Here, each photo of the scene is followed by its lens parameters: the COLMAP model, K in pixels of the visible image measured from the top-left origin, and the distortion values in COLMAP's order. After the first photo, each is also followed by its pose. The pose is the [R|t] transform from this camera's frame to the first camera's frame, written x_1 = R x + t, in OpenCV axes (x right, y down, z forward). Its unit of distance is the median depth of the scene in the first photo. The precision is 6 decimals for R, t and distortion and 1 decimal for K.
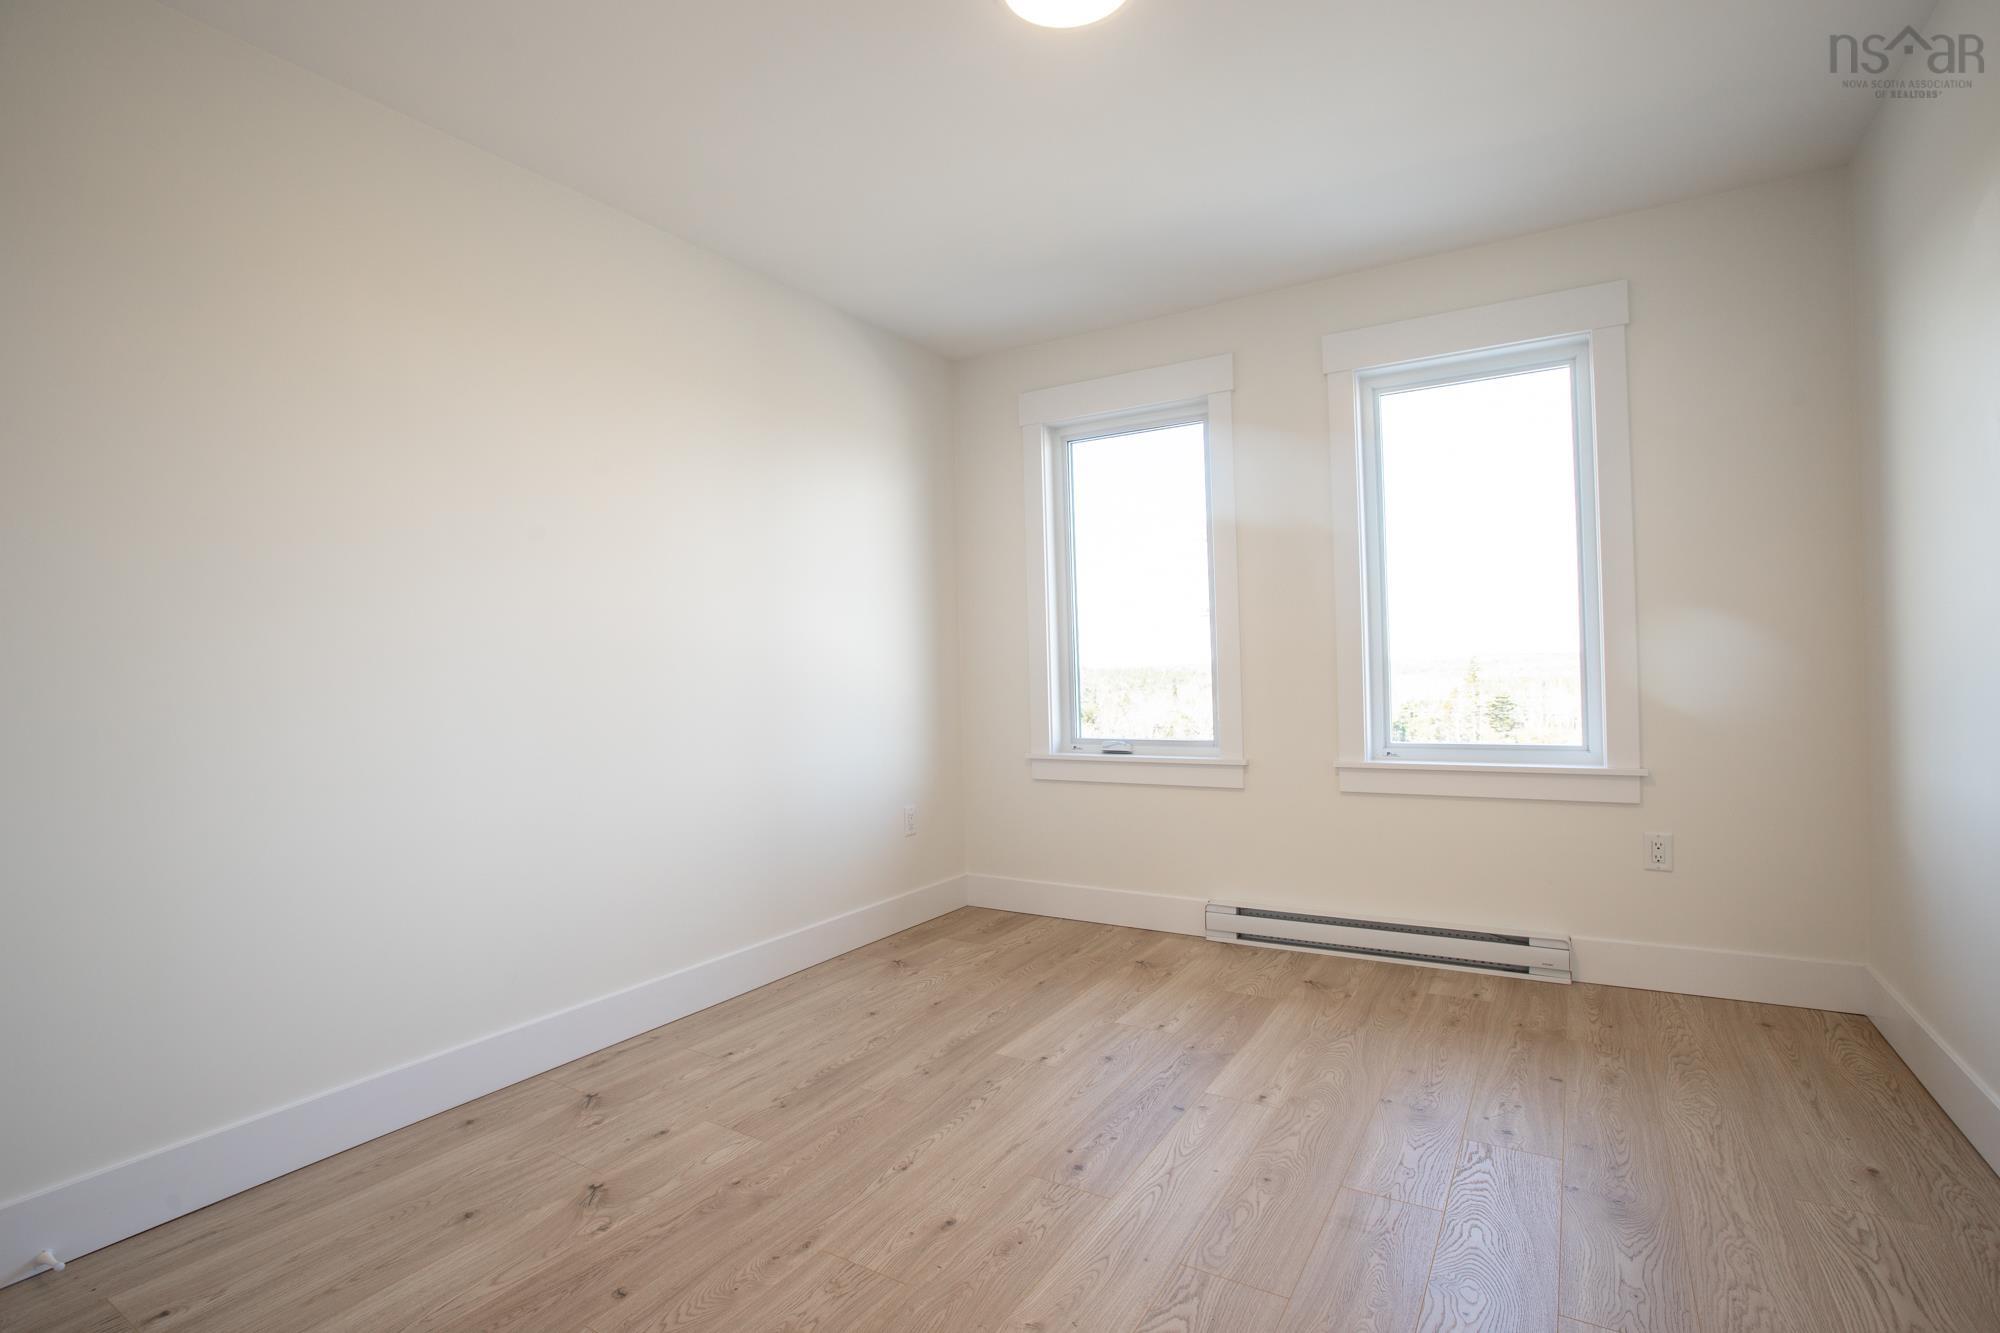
lens RADIAL K [[933.5, 0, 985.3], [0, 933.5, 663.1], [0, 0, 1]] dist [-0.001425, 0.000557]
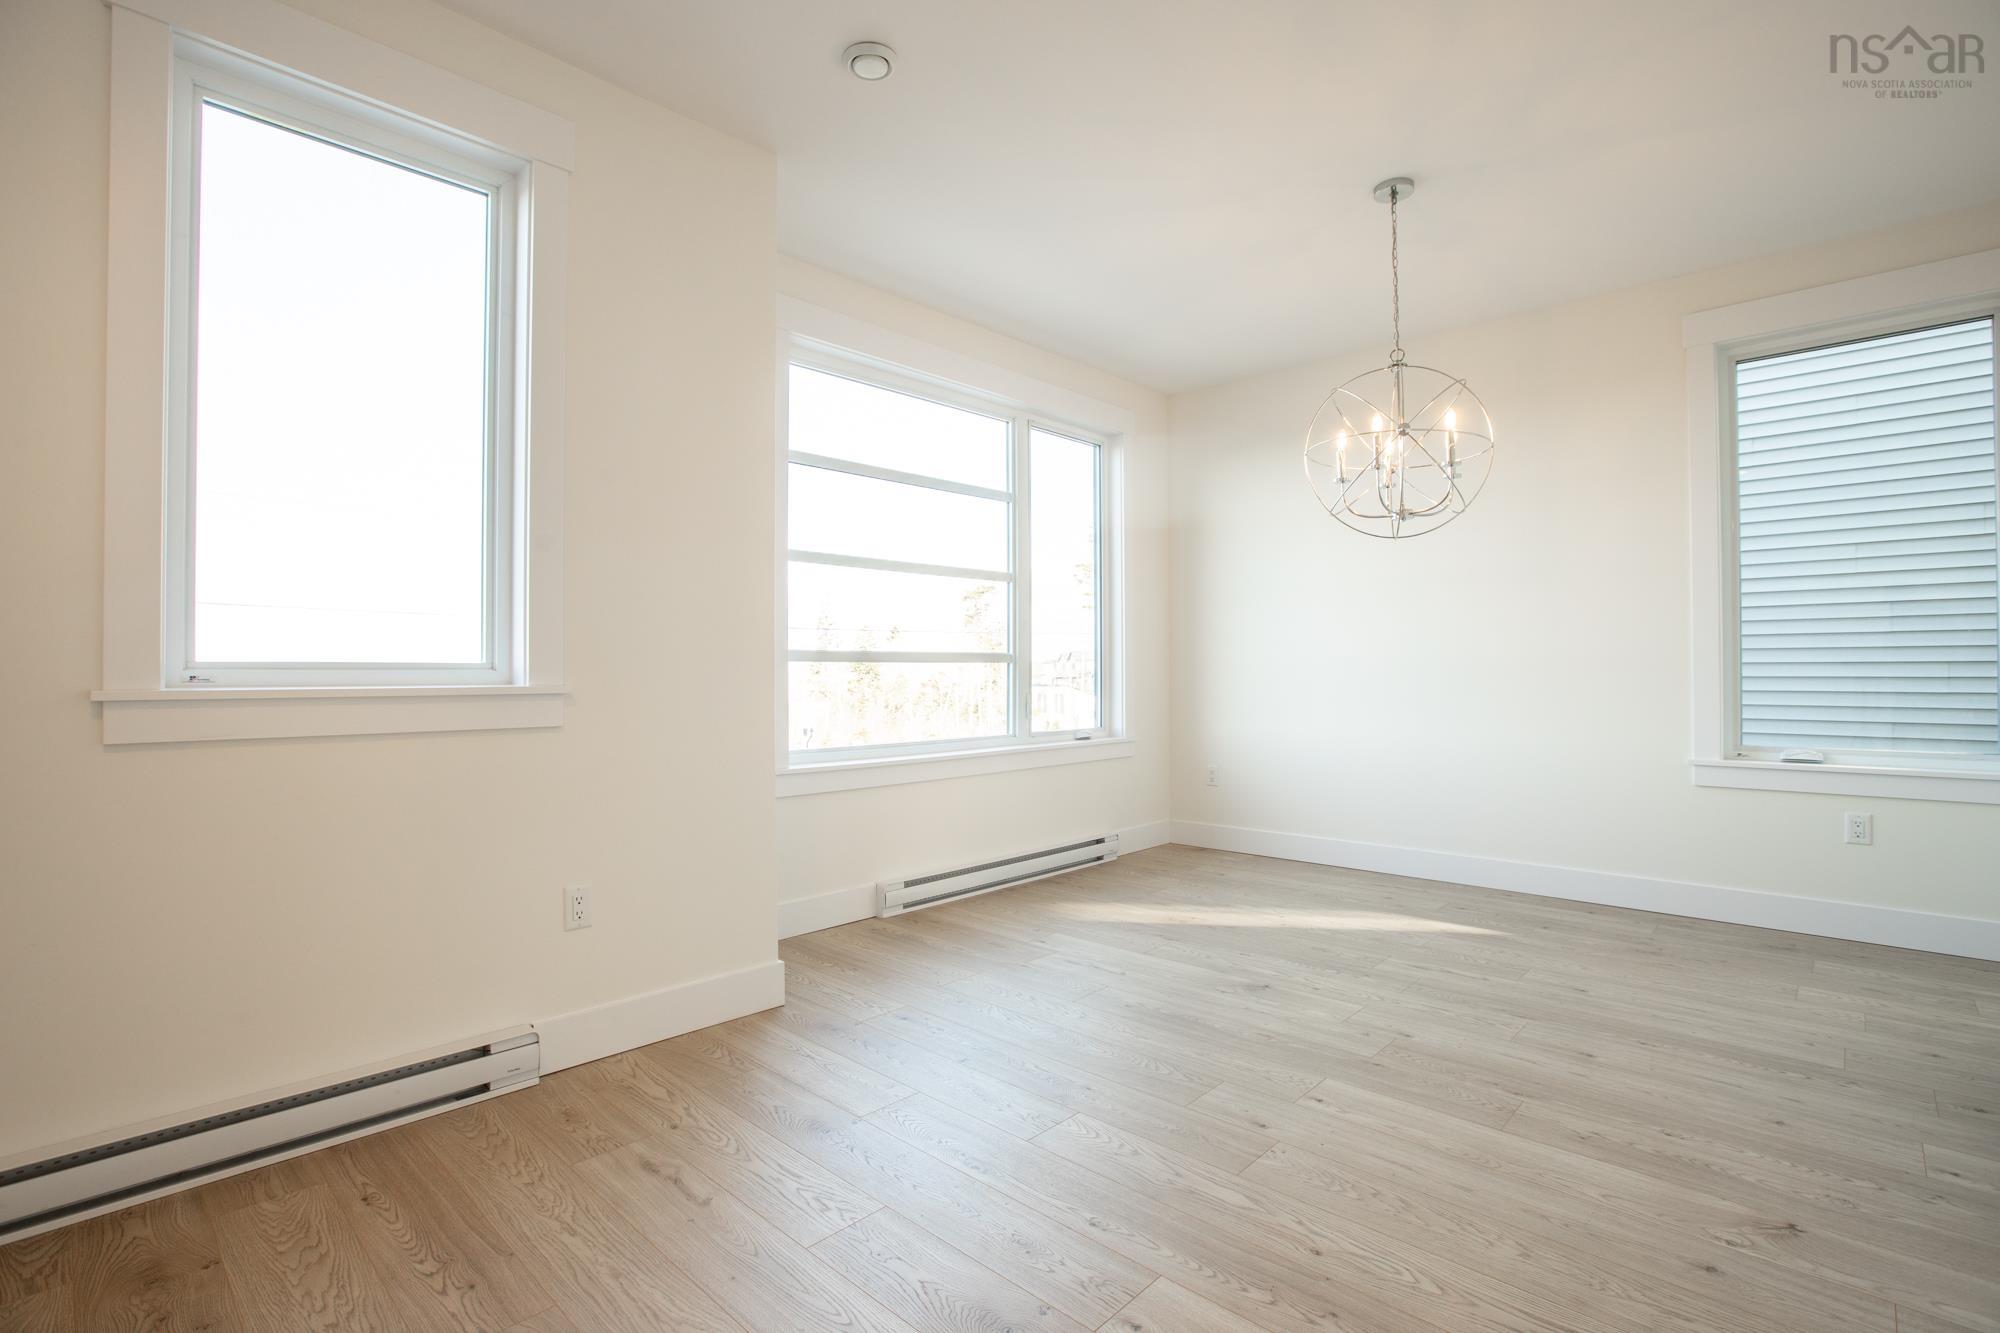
lens RADIAL K [[933.5, 0, 985.3], [0, 933.5, 663.1], [0, 0, 1]] dist [-0.001425, 0.000557]
pose [[-0.220603, 0.007238, -0.975337, 1.579777], [0.037054, 0.999313, -0.000965, 0.005287], [0.974659, -0.036354, -0.220720, 1.578041]]
